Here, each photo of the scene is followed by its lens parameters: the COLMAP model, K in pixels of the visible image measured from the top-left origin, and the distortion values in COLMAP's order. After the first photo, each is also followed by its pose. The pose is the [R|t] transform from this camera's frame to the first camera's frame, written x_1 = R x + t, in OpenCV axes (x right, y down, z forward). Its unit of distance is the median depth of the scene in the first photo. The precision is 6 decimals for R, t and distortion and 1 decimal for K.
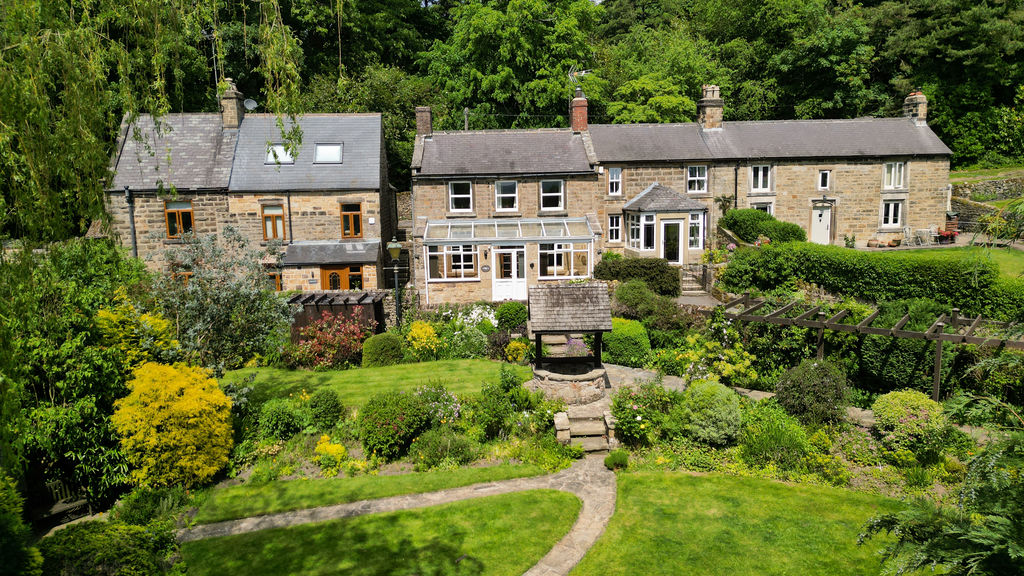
lens RADIAL K [[716.8, 0, 508.1], [0, 716.8, 284.4], [0, 0, 1]] dist [0.072960, -0.074764]
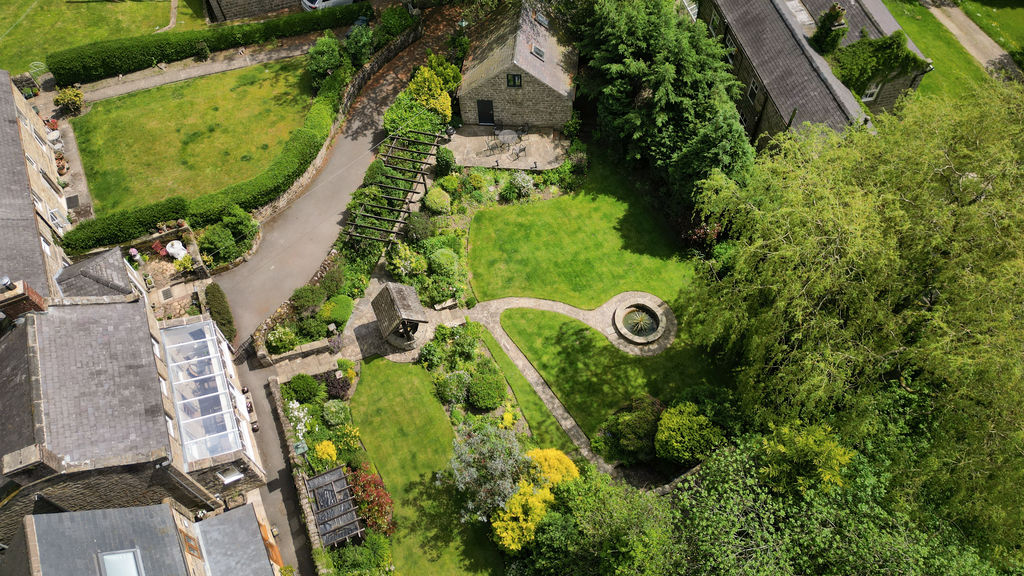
lens RADIAL K [[716.8, 0, 508.1], [0, 716.8, 284.4], [0, 0, 1]] dist [0.072960, -0.074764]
pose [[-0.373520, -0.743645, 0.554503, -0.624065], [0.169482, 0.532997, 0.828969, -0.925037], [-0.912008, 0.403615, -0.073051, 0.592927]]
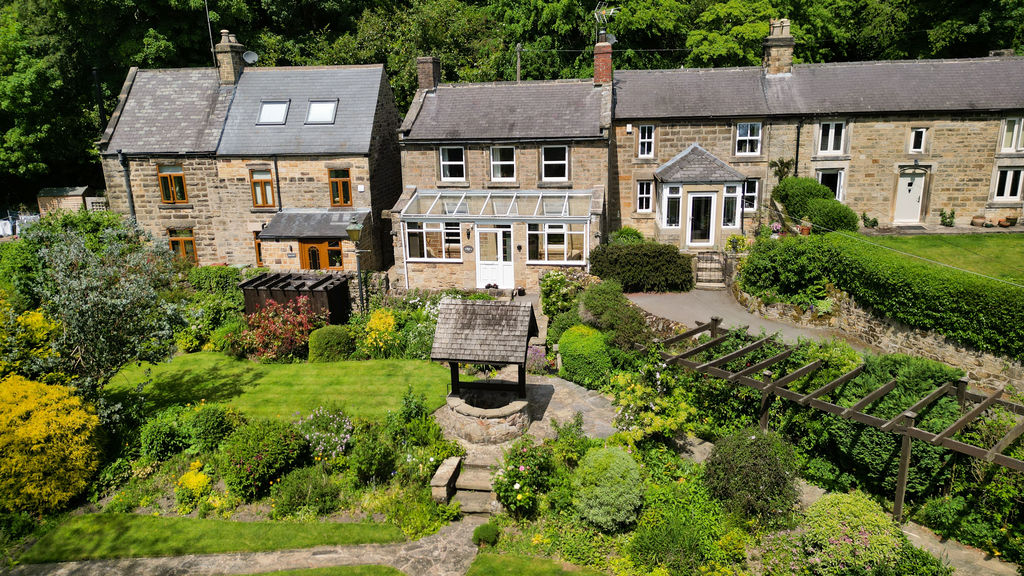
lens RADIAL K [[716.8, 0, 508.1], [0, 716.8, 284.4], [0, 0, 1]] dist [0.072960, -0.074764]
pose [[0.977988, 0.049010, -0.202823, 0.189702], [-0.024565, 0.992308, 0.121331, -0.083336], [0.207210, -0.113678, 0.971669, 0.127291]]
